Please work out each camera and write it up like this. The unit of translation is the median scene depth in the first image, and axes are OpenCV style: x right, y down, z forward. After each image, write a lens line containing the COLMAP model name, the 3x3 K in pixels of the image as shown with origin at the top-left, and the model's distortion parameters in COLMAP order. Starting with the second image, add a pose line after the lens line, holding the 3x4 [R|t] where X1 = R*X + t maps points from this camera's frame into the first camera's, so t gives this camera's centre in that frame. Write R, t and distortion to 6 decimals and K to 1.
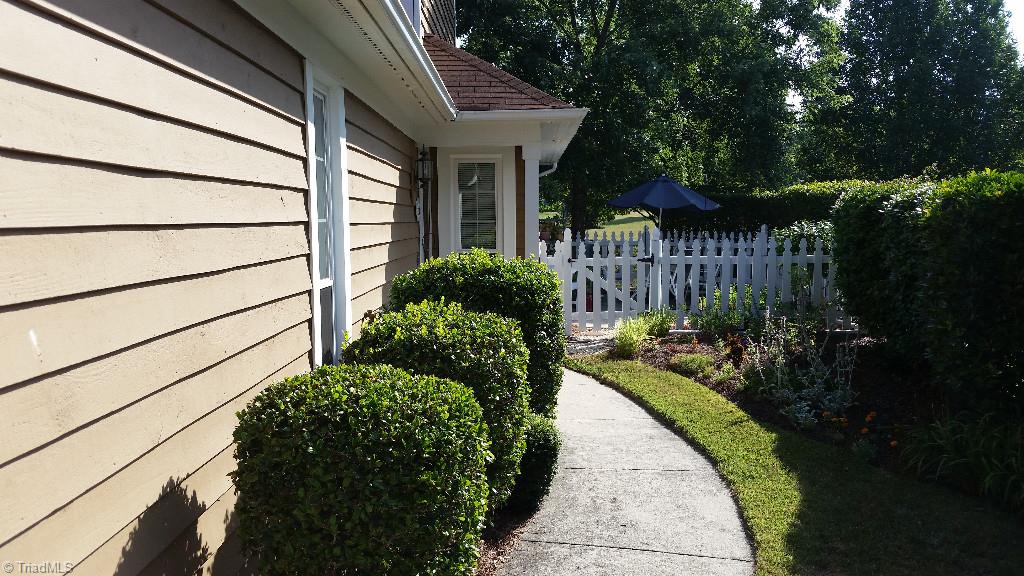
lens RADIAL K [[834.7, 0, 510.4], [0, 834.7, 292.9], [0, 0, 1]] dist [0.148223, -0.357013]
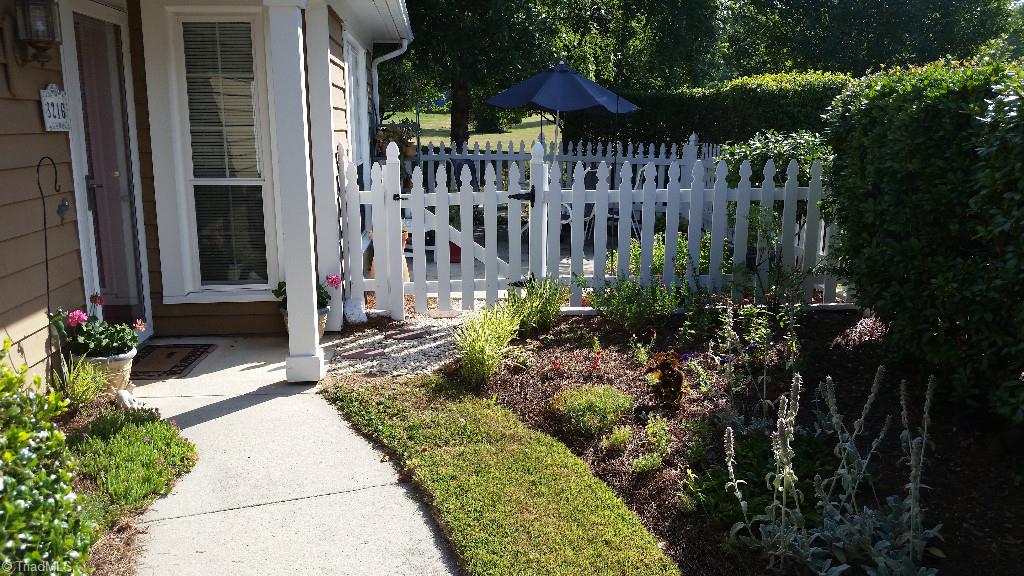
lens RADIAL K [[834.7, 0, 510.4], [0, 834.7, 292.9], [0, 0, 1]] dist [0.148223, -0.357013]
pose [[0.994579, -0.013819, 0.103063, 0.088817], [0.002033, 0.993525, 0.113595, -0.038191], [-0.103965, -0.112770, 0.988167, 0.387155]]
